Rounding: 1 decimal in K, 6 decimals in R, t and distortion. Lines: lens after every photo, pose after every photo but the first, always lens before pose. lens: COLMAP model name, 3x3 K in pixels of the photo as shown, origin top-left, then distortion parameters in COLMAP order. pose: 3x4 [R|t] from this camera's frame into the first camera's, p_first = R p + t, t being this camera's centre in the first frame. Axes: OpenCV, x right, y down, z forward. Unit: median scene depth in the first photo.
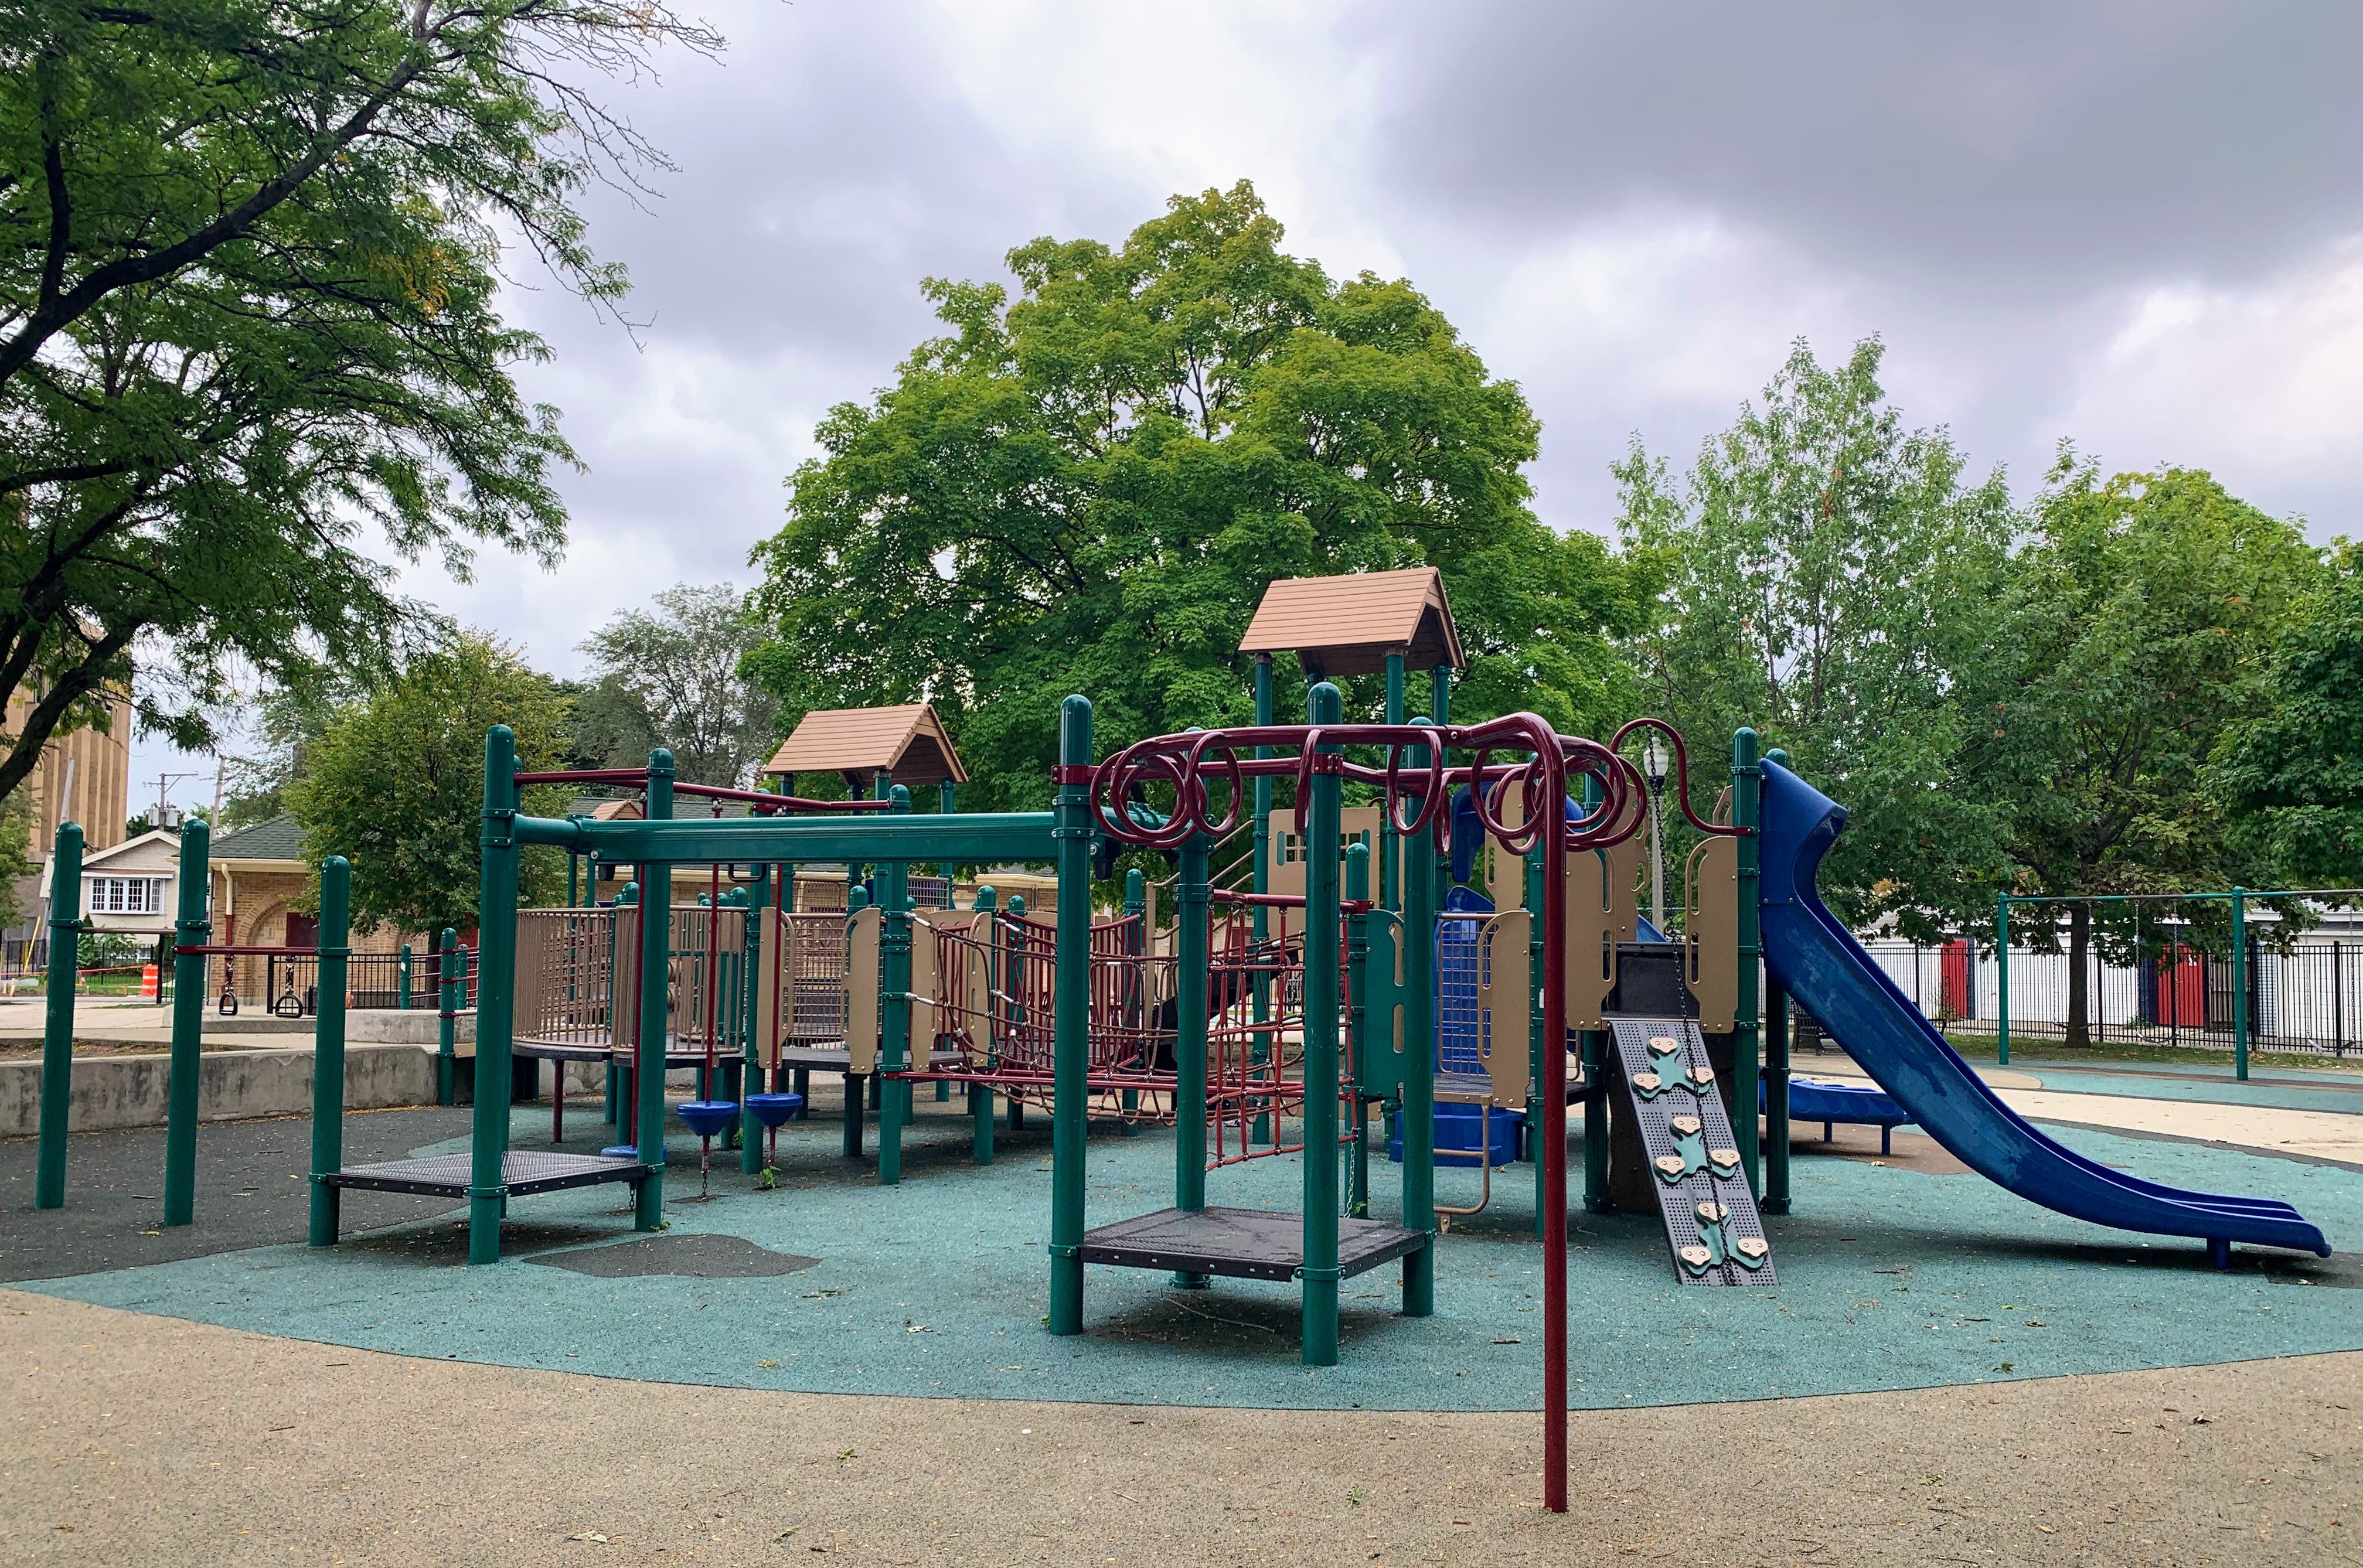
lens RADIAL K [[1812.7, 0, 1182.9], [0, 1812.7, 839.1], [0, 0, 1]] dist [-0.042791, 0.000767]
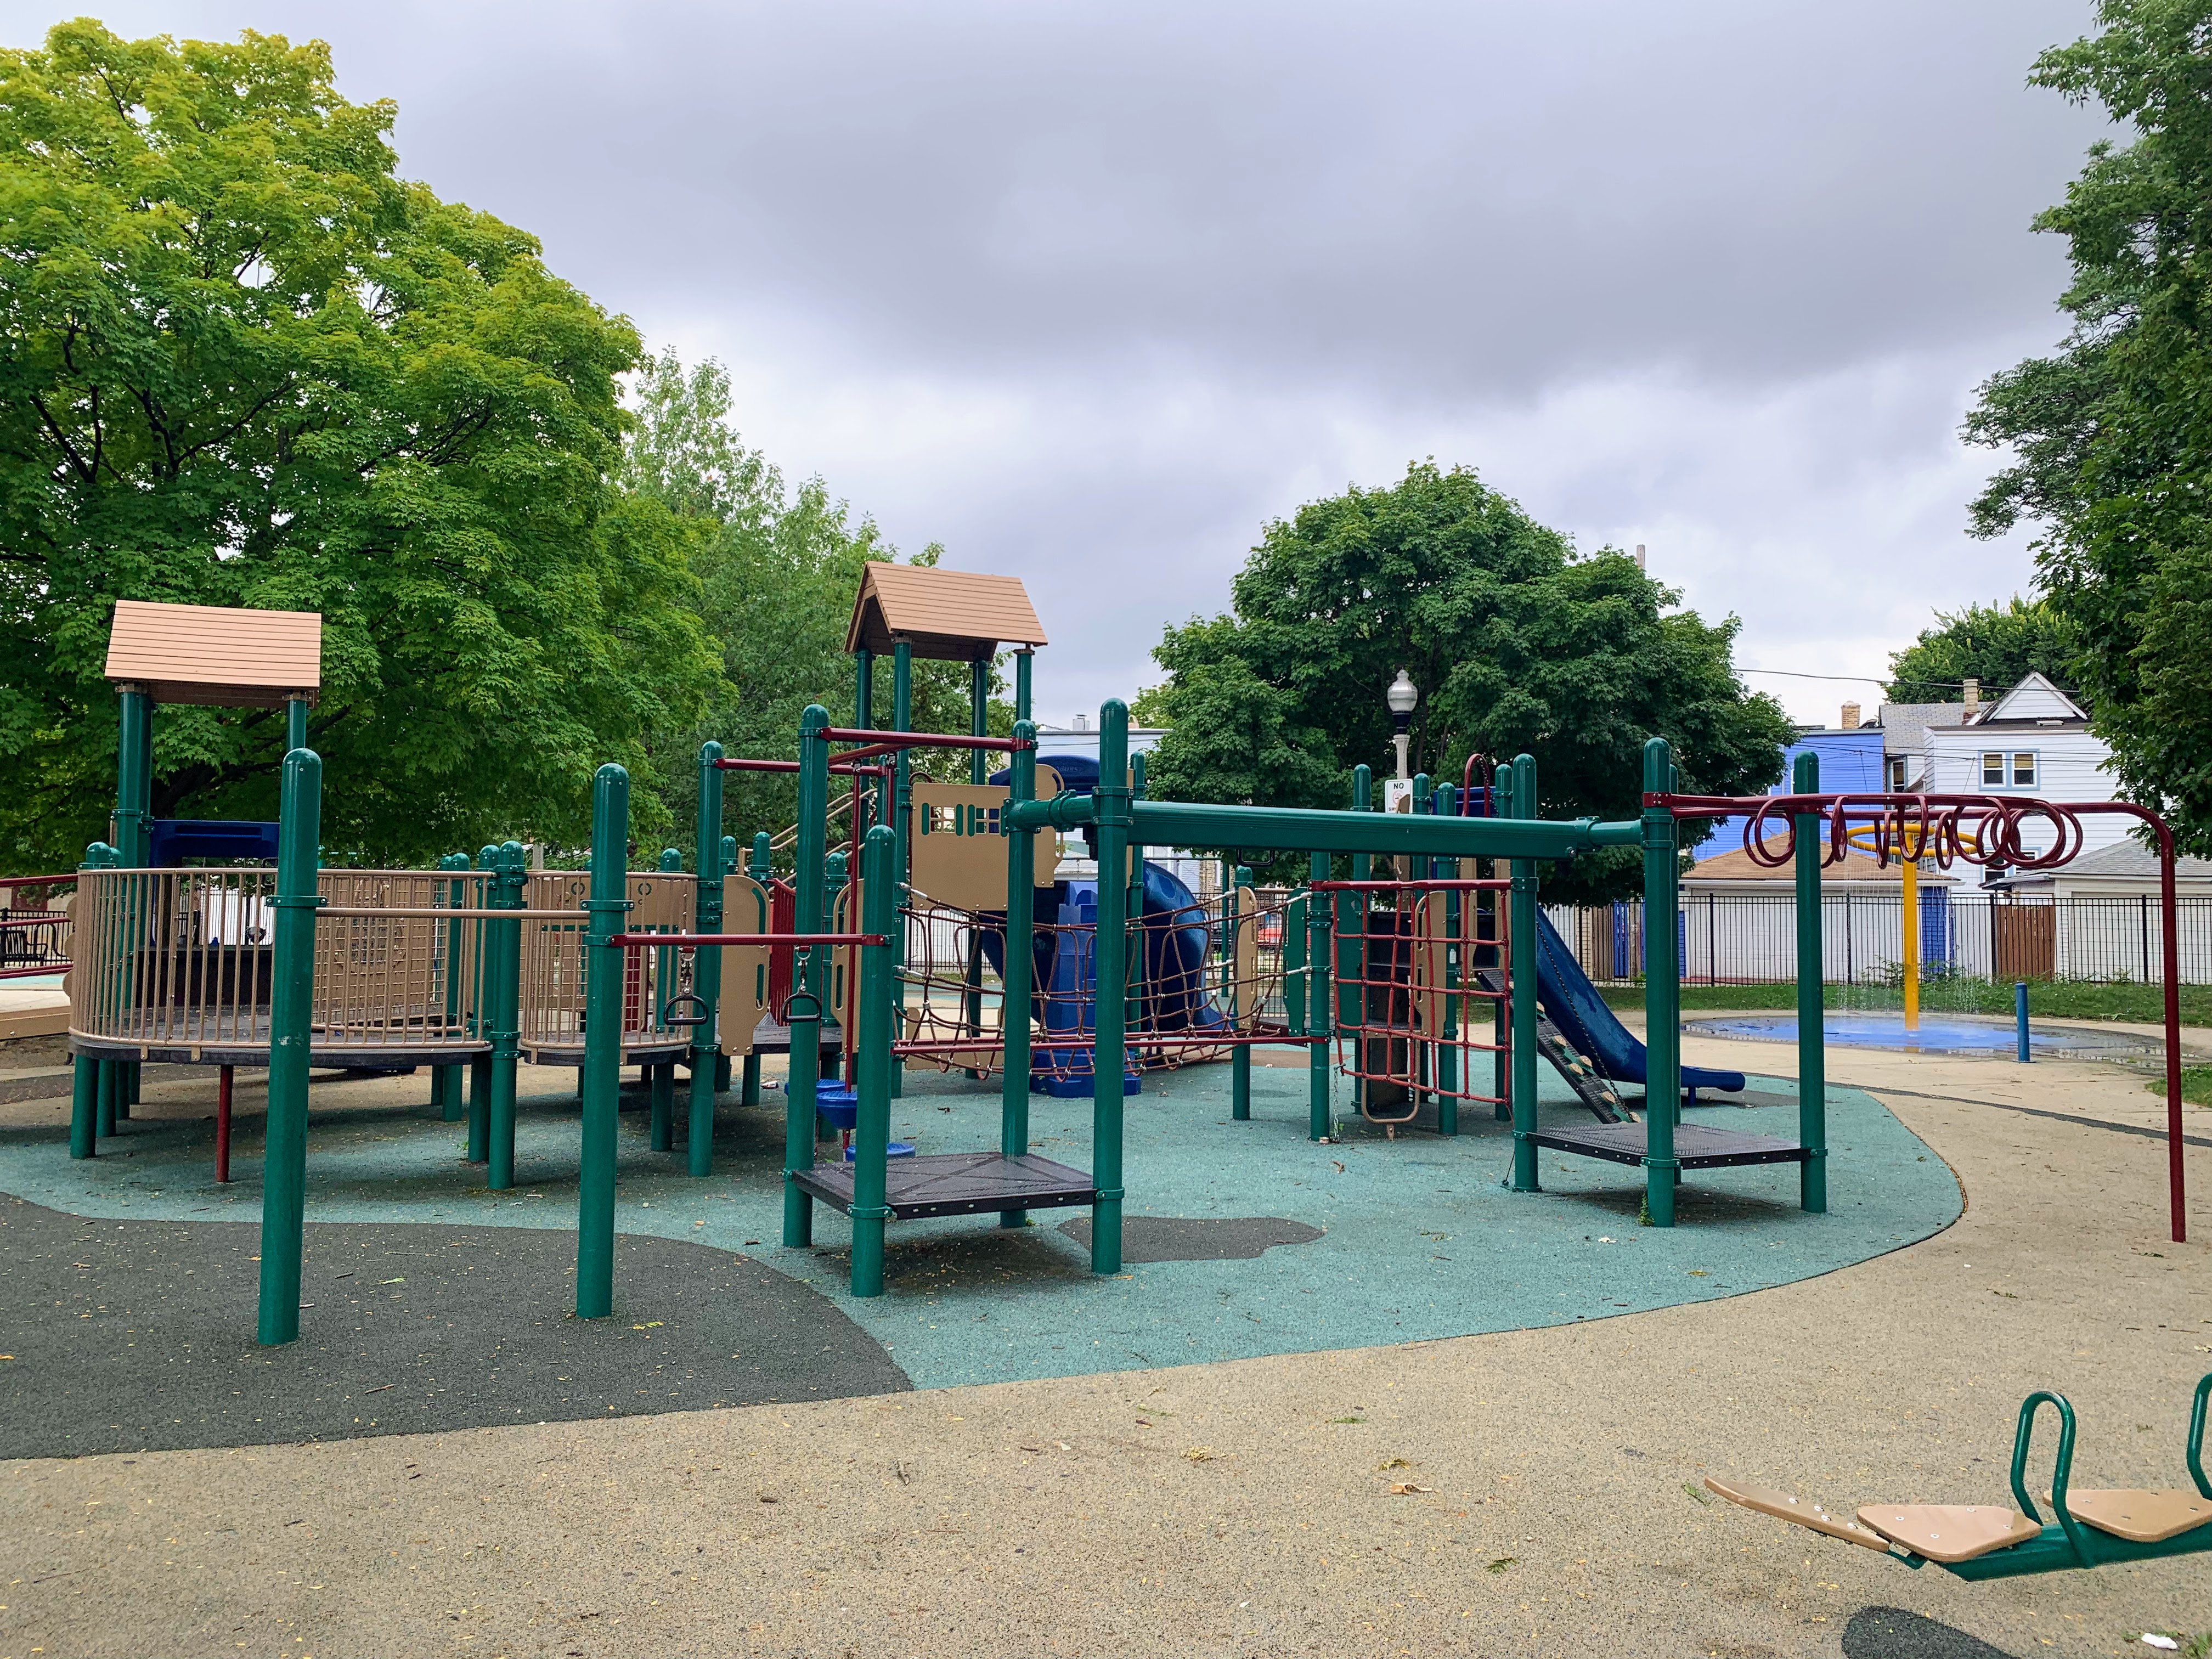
lens RADIAL K [[1648.3, 0, 1103.5], [0, 1648.3, 796.3], [0, 0, 1]] dist [0.088506, -0.098517]
pose [[0.624403, 0.044737, 0.779820, -0.368144], [-0.055628, 0.998370, -0.012733, -0.001208], [-0.779119, -0.035430, 0.625874, 0.162101]]
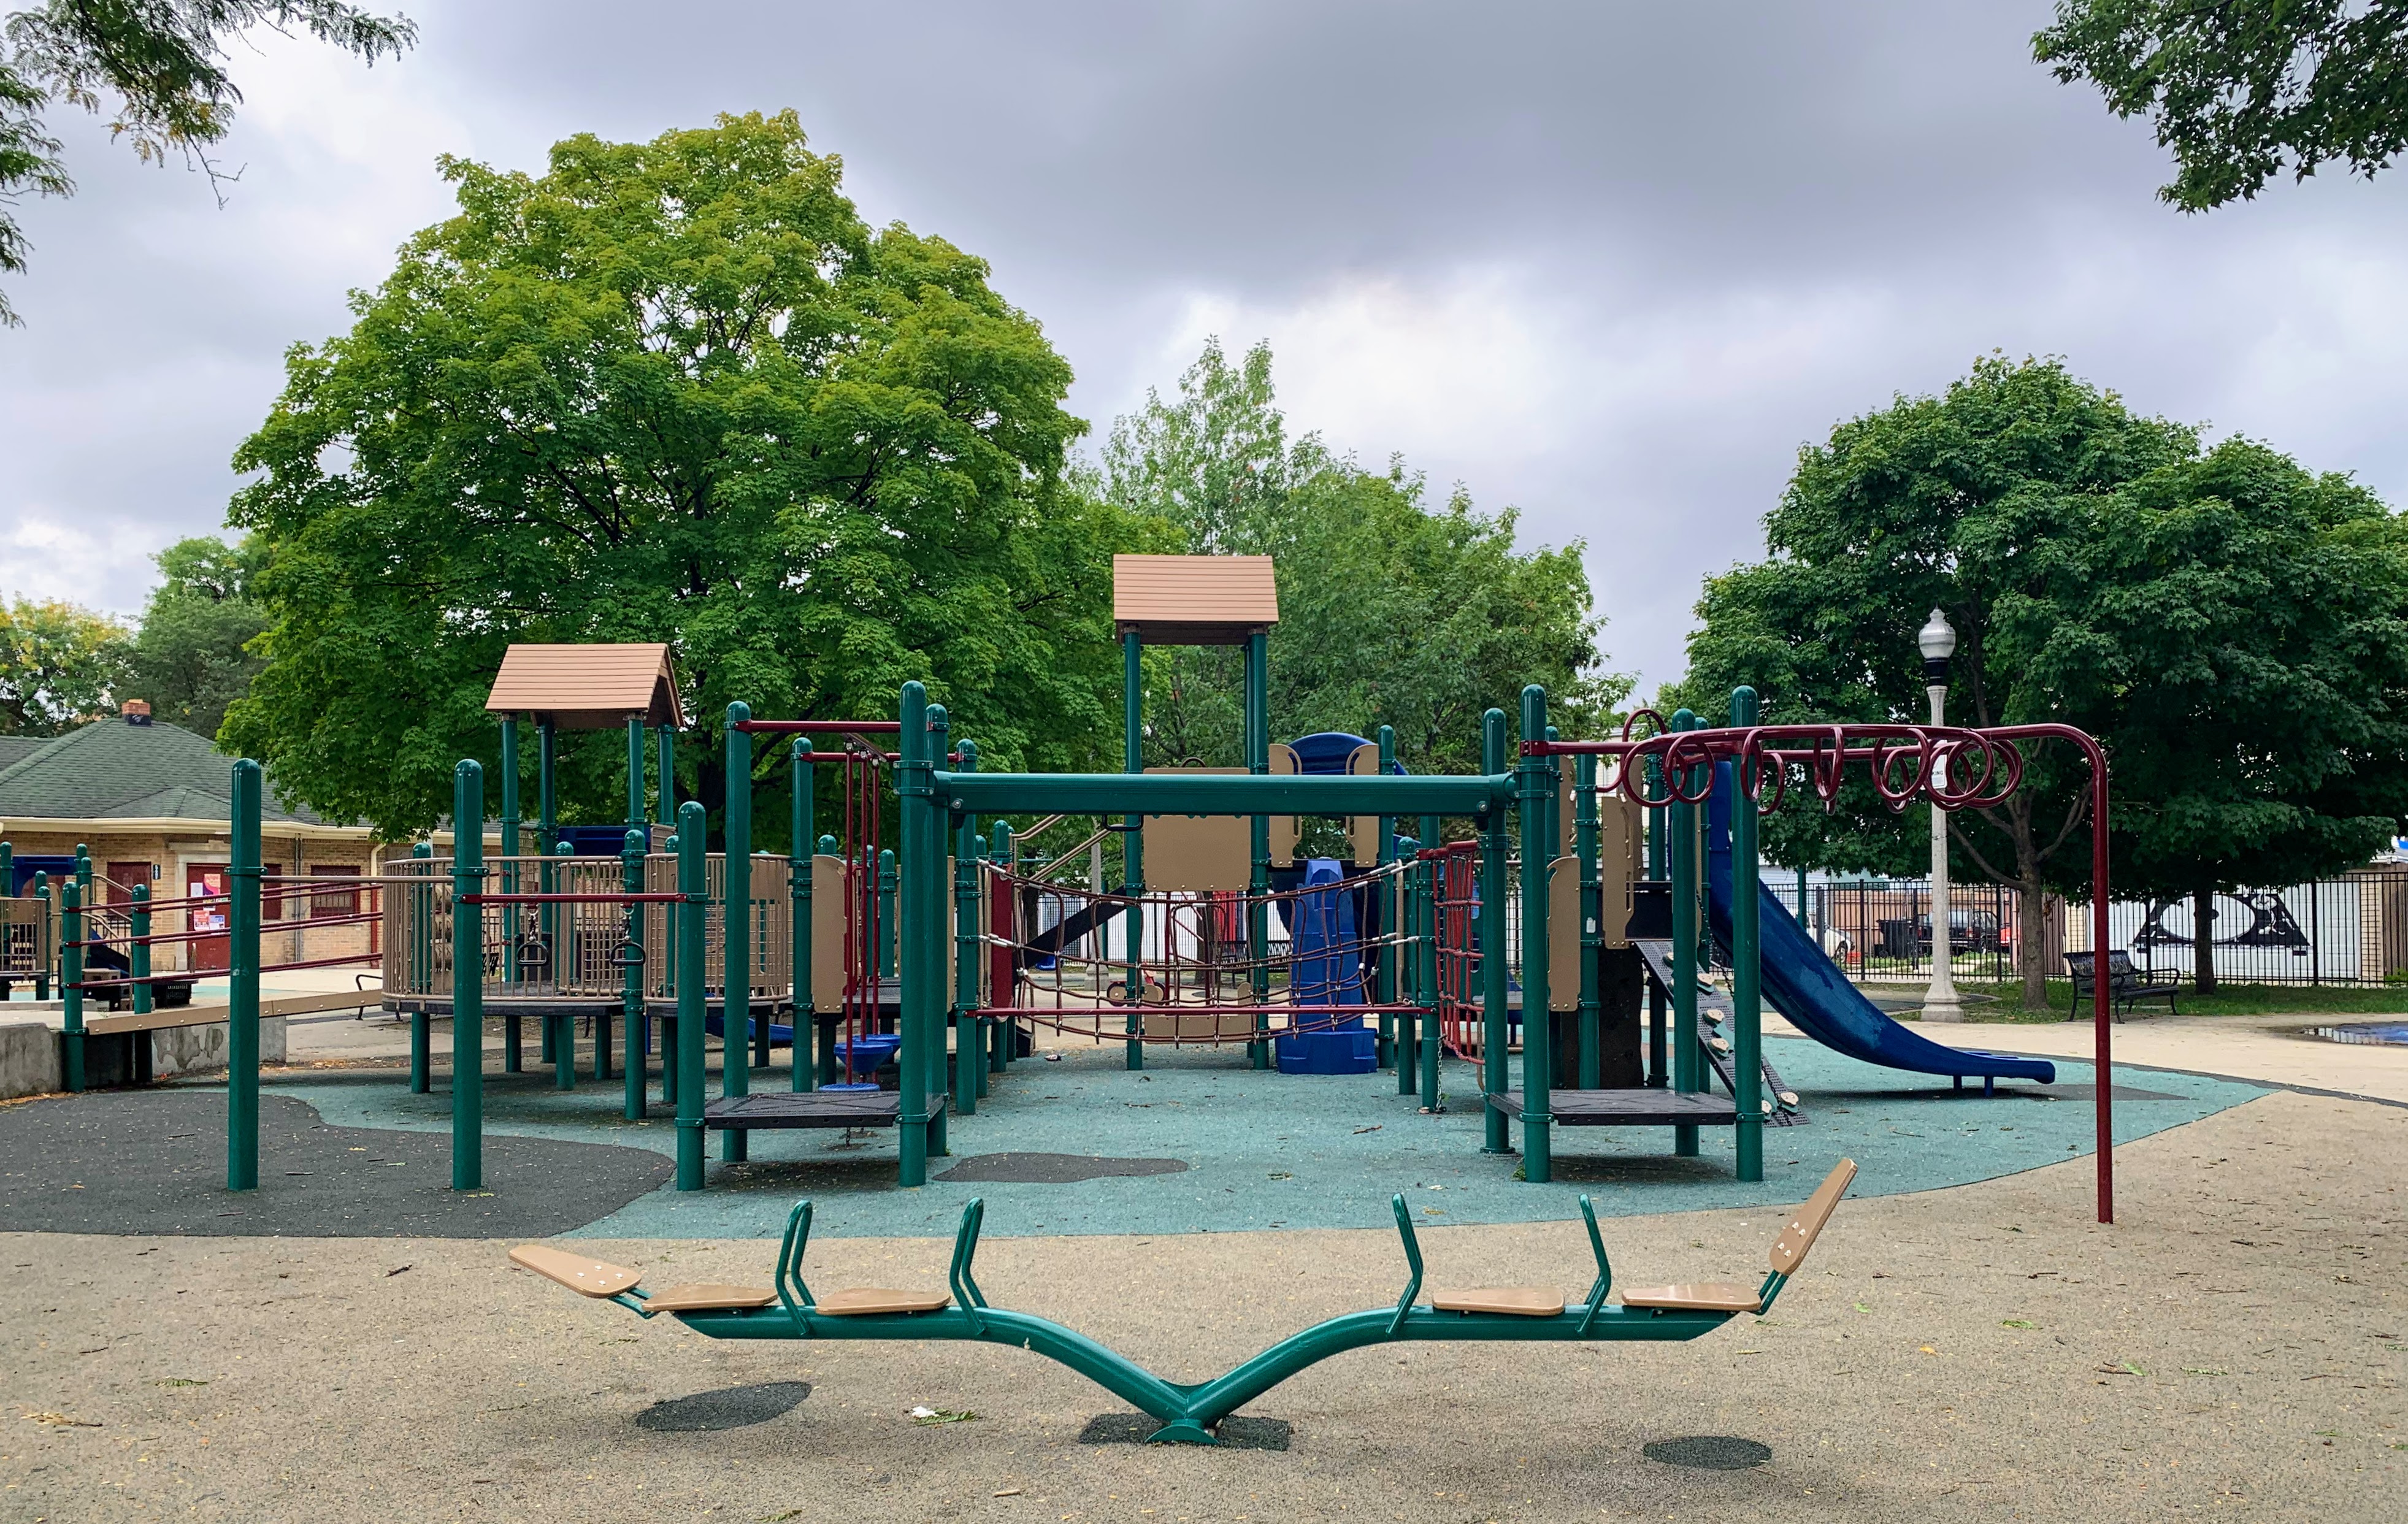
lens RADIAL K [[1848.5, 0, 1232.6], [0, 1848.5, 873.9], [0, 0, 1]] dist [0.065368, -0.108326]
pose [[0.873709, -0.007184, 0.486396, -0.257127], [-0.016595, 0.998869, 0.044561, -0.001566], [-0.486166, -0.047005, 0.872602, -0.017037]]
